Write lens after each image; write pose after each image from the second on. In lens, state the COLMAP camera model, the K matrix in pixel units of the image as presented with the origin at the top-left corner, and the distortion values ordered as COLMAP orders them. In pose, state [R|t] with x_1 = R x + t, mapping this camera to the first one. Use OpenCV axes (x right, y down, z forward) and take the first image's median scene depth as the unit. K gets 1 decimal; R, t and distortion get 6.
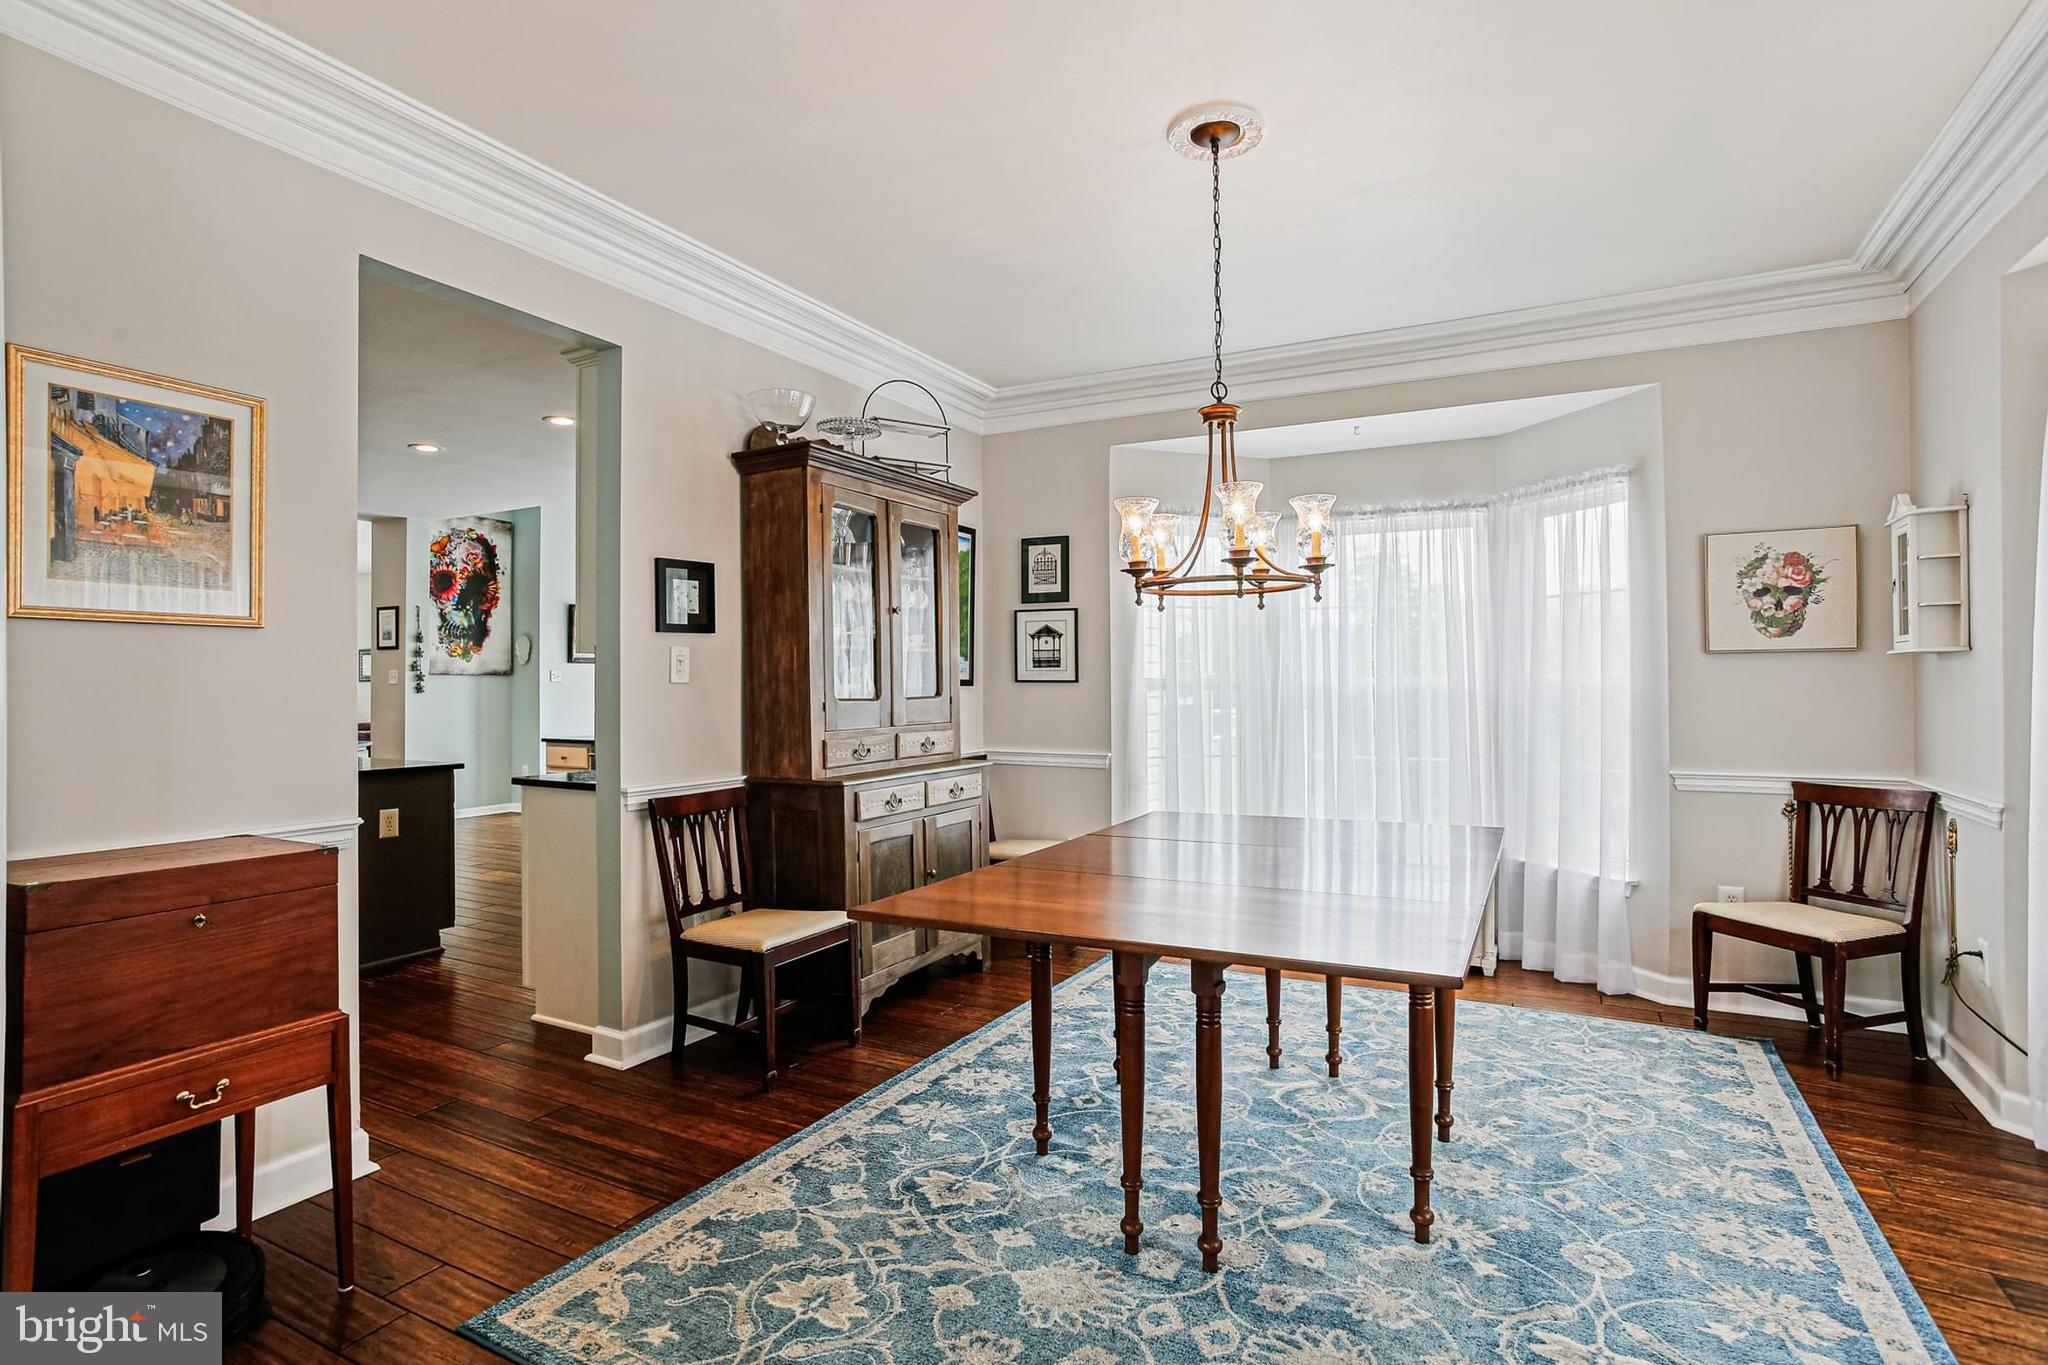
lens RADIAL K [[996.6, 0, 1026.2], [0, 996.6, 675.3], [0, 0, 1]] dist [-0.011462, 0.001551]
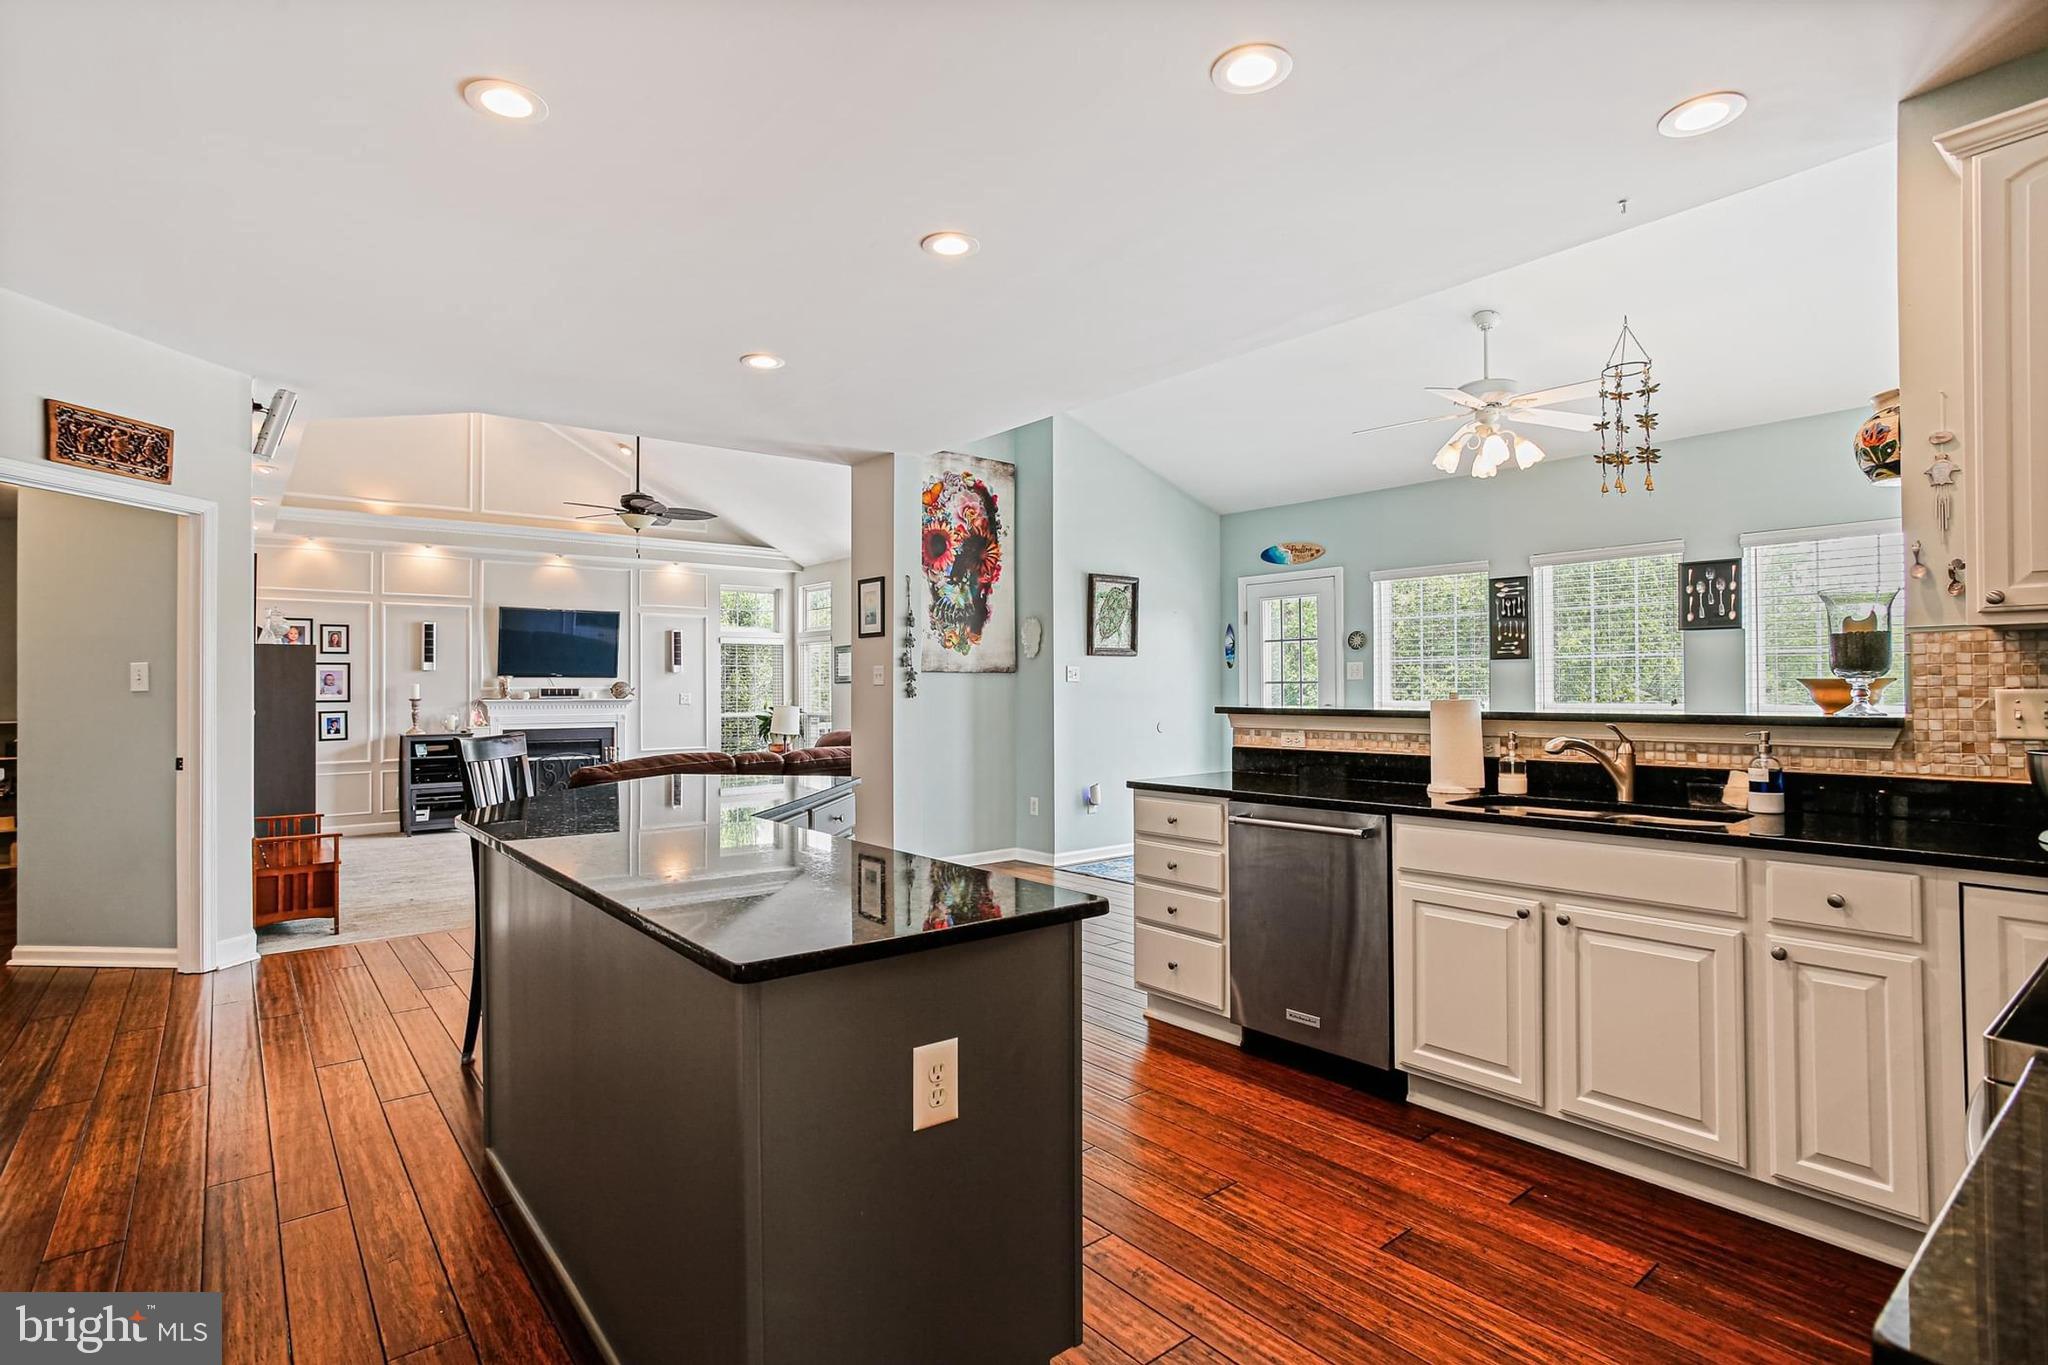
lens RADIAL K [[996.6, 0, 1023.2], [0, 996.6, 684.1], [0, 0, 1]] dist [-0.011462, 0.001551]
pose [[0.919904, -0.001481, -0.392141, -0.236332], [0.003389, 0.999986, 0.004174, 0.005353], [0.392129, -0.005168, 0.919896, 0.343783]]
